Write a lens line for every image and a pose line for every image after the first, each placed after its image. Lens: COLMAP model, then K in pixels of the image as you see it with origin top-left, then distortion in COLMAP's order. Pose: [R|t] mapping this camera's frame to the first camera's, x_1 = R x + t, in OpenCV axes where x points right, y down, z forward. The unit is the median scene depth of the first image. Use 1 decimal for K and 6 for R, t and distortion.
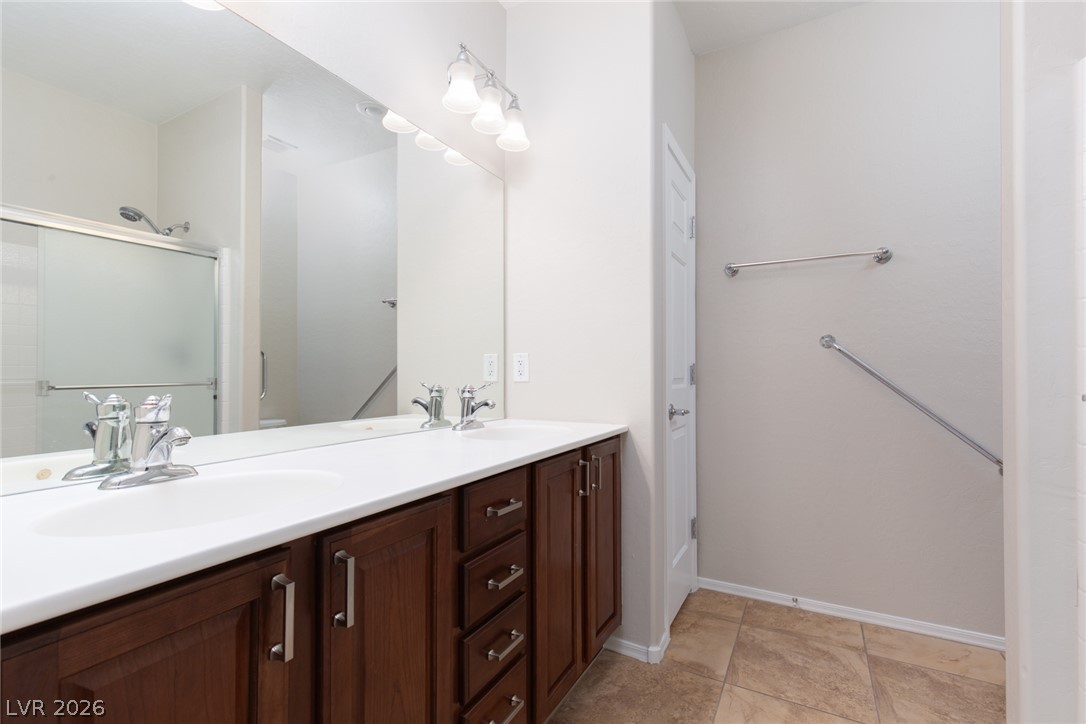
lens RADIAL K [[490.2, 0, 545.8], [0, 490.2, 365.1], [0, 0, 1]] dist [0.003981, 0.000698]
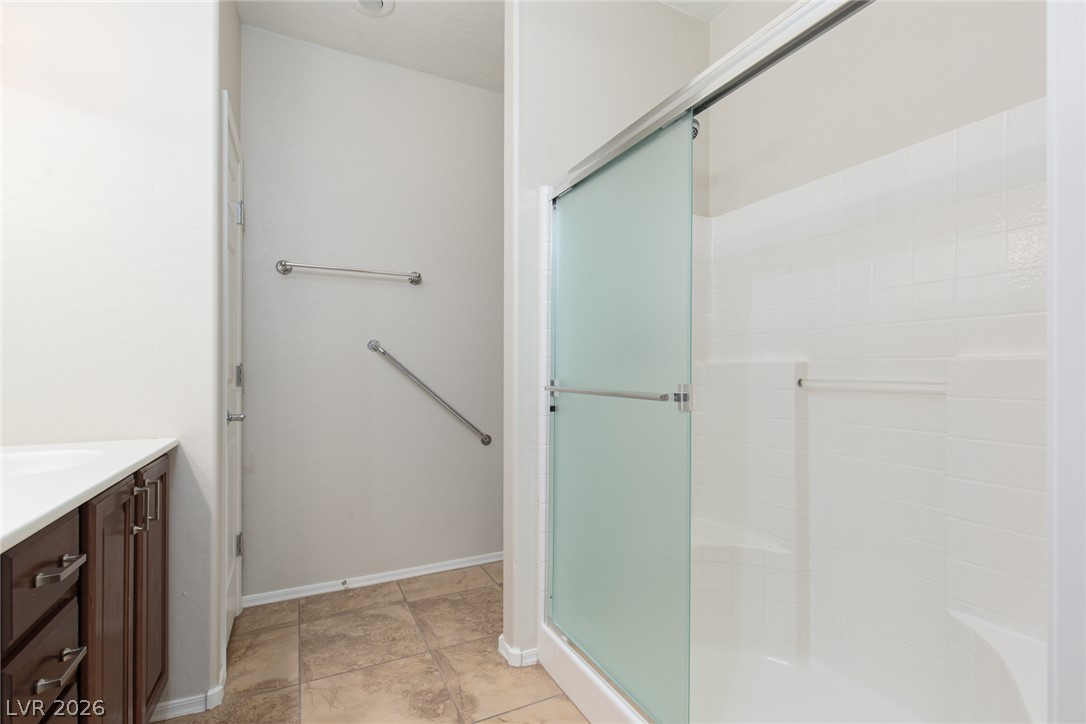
lens RADIAL K [[490.2, 0, 545.7], [0, 490.2, 366.8], [0, 0, 1]] dist [0.003981, 0.000698]
pose [[0.574545, 0.007235, 0.818441, -0.154966], [-0.010750, 0.999941, -0.001293, -0.002115], [-0.818403, -0.008055, 0.574589, 0.020250]]
